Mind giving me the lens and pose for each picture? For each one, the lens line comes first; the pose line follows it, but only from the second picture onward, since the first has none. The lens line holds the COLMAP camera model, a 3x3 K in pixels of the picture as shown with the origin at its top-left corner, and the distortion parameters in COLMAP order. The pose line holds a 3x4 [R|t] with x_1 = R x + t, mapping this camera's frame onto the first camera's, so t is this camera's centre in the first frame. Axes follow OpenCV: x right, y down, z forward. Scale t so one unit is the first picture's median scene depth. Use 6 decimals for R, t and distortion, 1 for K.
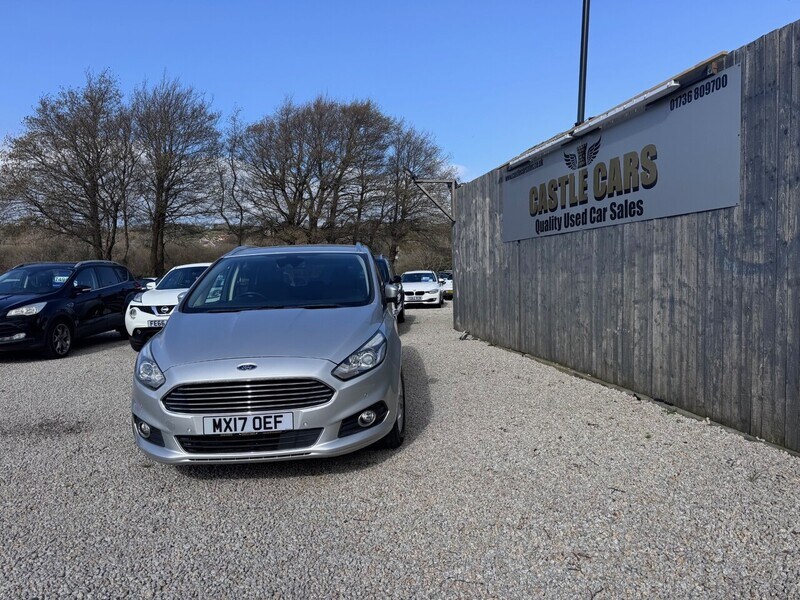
lens RADIAL K [[562.0, 0, 399.4], [0, 562.0, 304.7], [0, 0, 1]] dist [0.090573, -0.124874]
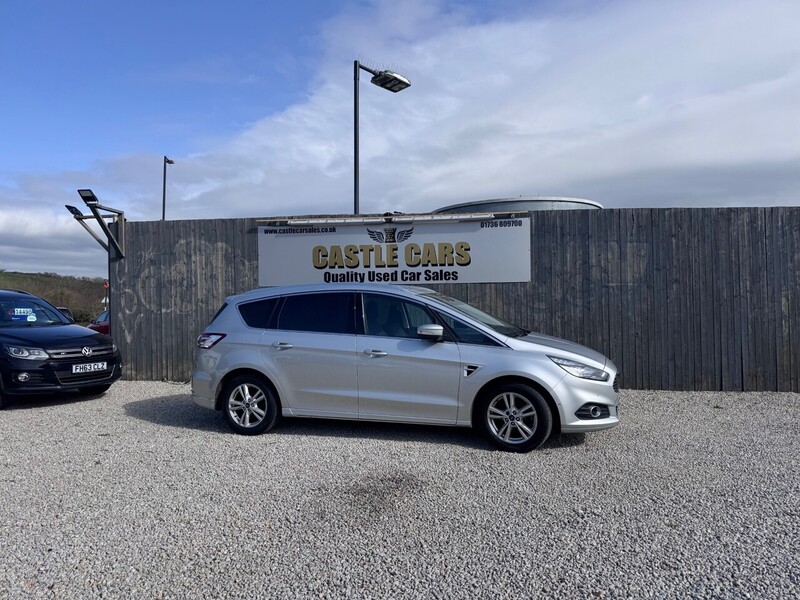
lens RADIAL K [[562.0, 0, 402.9], [0, 562.0, 300.6], [0, 0, 1]] dist [0.090573, -0.124874]
pose [[0.326751, 0.030380, 0.944622, -1.086596], [0.056928, 0.997036, -0.051758, -0.012247], [-0.943394, 0.070687, 0.324053, 0.516633]]
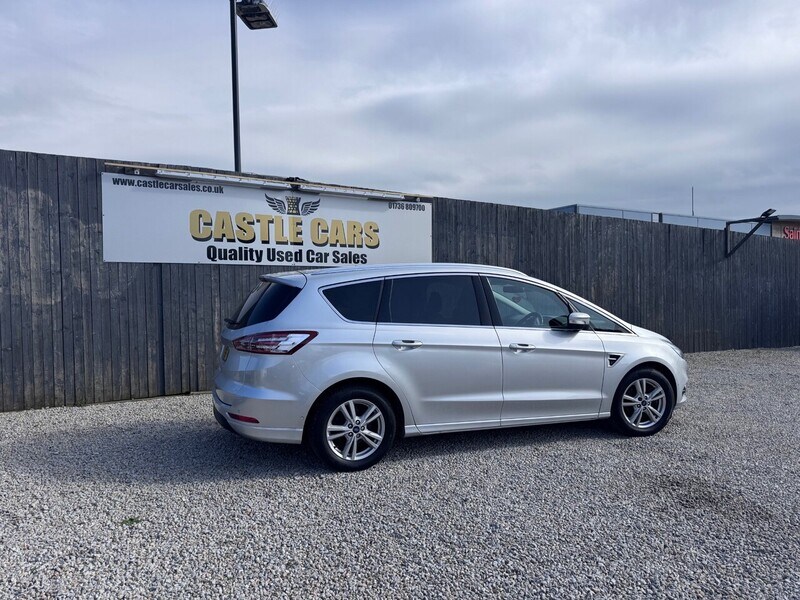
lens RADIAL K [[562.0, 0, 404.9], [0, 562.0, 303.1], [0, 0, 1]] dist [0.090573, -0.124874]
pose [[-0.338531, 0.004125, 0.940946, -0.930485], [0.065278, 0.997684, 0.019112, -0.061381], [-0.938688, 0.067893, -0.338017, 1.234154]]
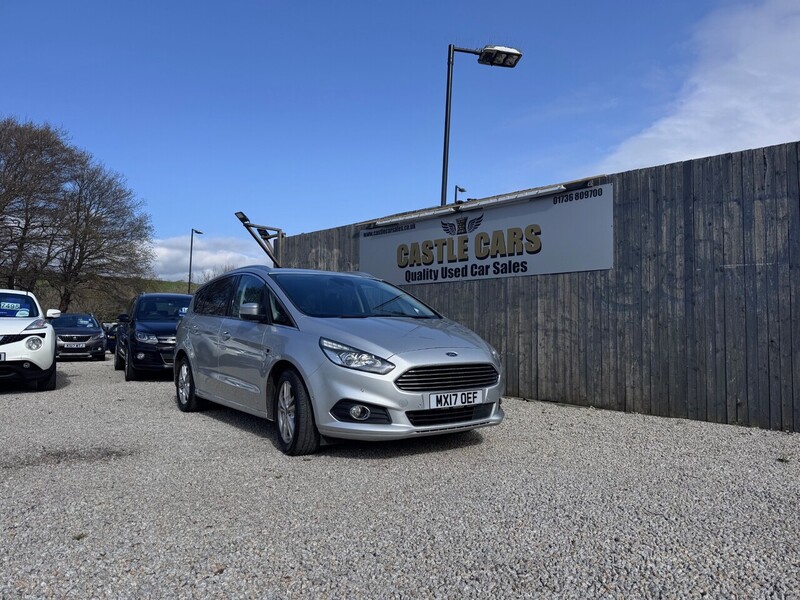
lens RADIAL K [[562.0, 0, 400.3], [0, 562.0, 303.5], [0, 0, 1]] dist [0.090573, -0.124874]
pose [[0.825905, 0.061039, 0.560495, -0.541513], [0.003471, 0.993553, -0.113313, 0.070688], [-0.563799, 0.095531, 0.820369, 0.015755]]
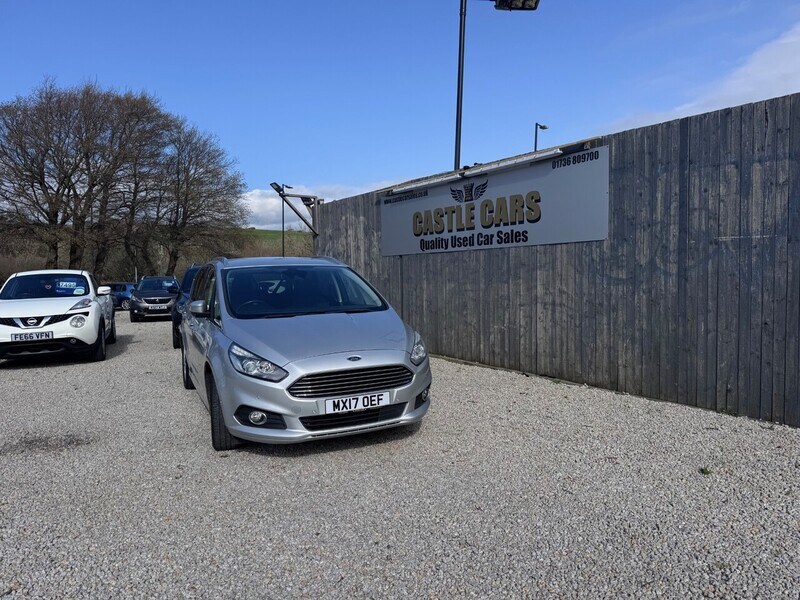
lens RADIAL K [[562.0, 0, 400.6], [0, 562.0, 302.6], [0, 0, 1]] dist [0.090573, -0.124874]
pose [[0.914749, -0.010483, 0.403886, -0.346040], [0.017667, 0.999745, -0.014065, 0.002357], [-0.403636, 0.020002, 0.914701, -0.101422]]
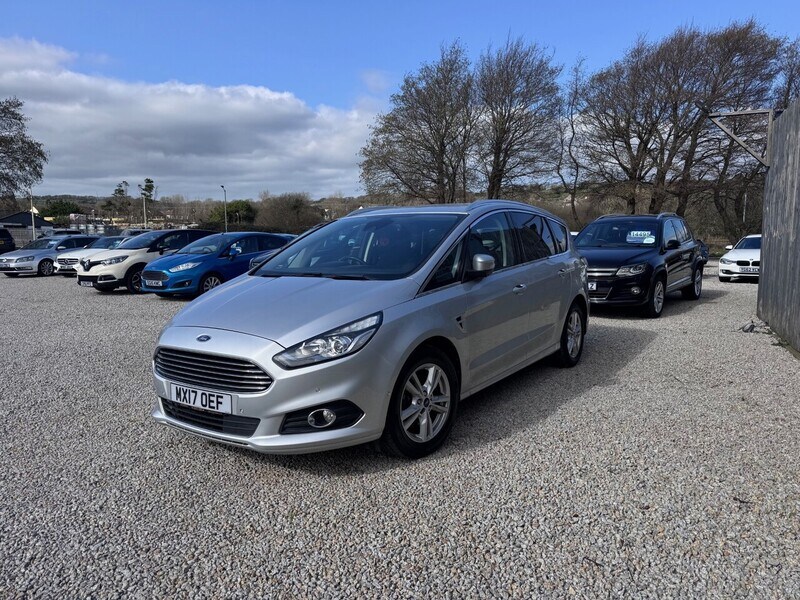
lens RADIAL K [[562.0, 0, 397.0], [0, 562.0, 302.1], [0, 0, 1]] dist [0.090573, -0.124874]
pose [[0.811176, 0.087708, -0.578188, 0.266282], [-0.049328, 0.995428, 0.081796, -0.021233], [0.582718, -0.037829, 0.811793, 0.216773]]
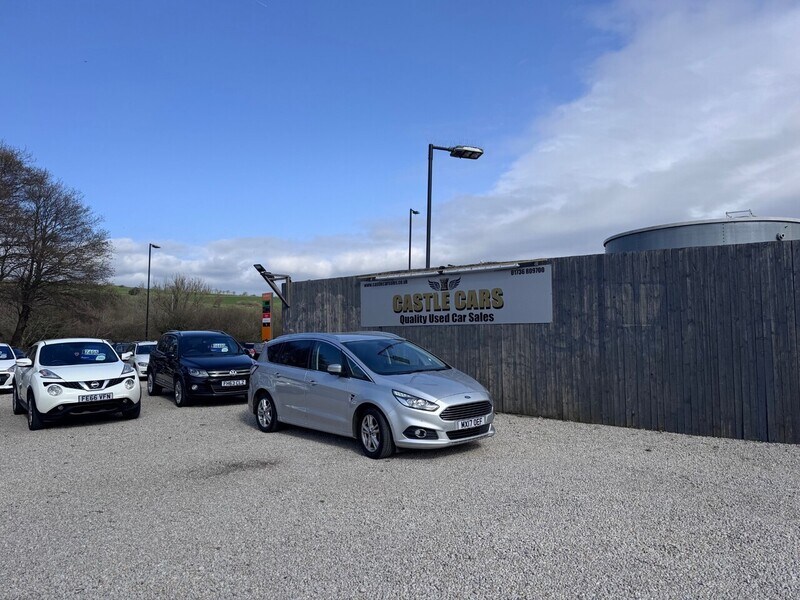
lens RADIAL K [[562.0, 0, 403.1], [0, 562.0, 297.0], [0, 0, 1]] dist [0.090573, -0.124874]
pose [[0.761712, 0.055595, 0.645526, -0.957091], [0.030878, 0.992065, -0.121875, -0.007988], [-0.647180, 0.112766, 0.753951, -0.266524]]
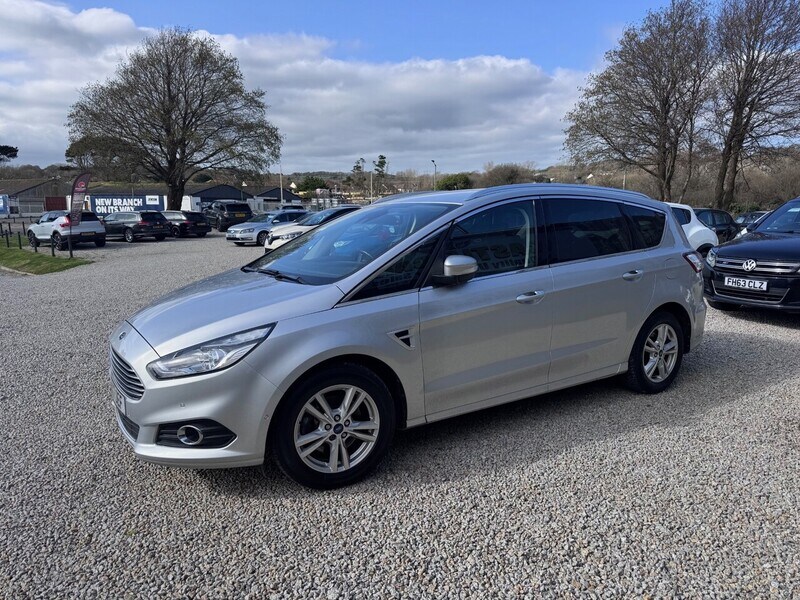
lens RADIAL K [[562.0, 0, 394.7], [0, 562.0, 300.0], [0, 0, 1]] dist [0.090573, -0.124874]
pose [[0.527045, 0.157720, -0.835074, 0.380131], [-0.059106, 0.987051, 0.149120, -0.059479], [0.847780, -0.029235, 0.529542, 0.448778]]
